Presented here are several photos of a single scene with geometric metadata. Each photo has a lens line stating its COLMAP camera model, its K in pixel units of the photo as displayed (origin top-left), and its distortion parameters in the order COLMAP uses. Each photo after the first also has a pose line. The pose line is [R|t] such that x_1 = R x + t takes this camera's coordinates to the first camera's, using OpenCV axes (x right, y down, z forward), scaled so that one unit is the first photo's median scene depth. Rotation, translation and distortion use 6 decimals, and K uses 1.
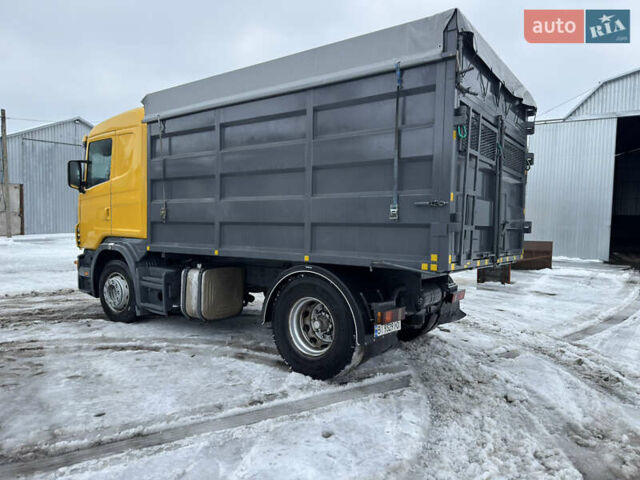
lens RADIAL K [[449.9, 0, 320.0], [0, 449.9, 240.0], [0, 0, 1]] dist [0.037888, -0.035236]
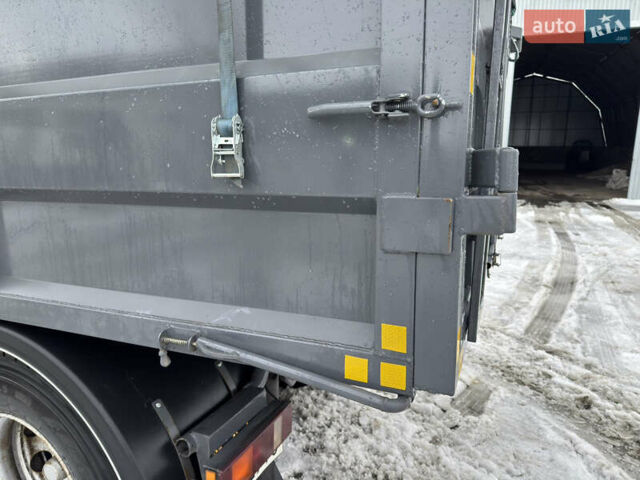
lens RADIAL K [[448.4, 0, 323.4], [0, 448.4, 243.1], [0, 0, 1]] dist [0.054617, -0.057659]
pose [[0.968135, -0.064500, 0.241980, 0.151134], [0.027671, 0.987898, 0.152617, -0.047165], [-0.248895, -0.141058, 0.958203, 0.739037]]
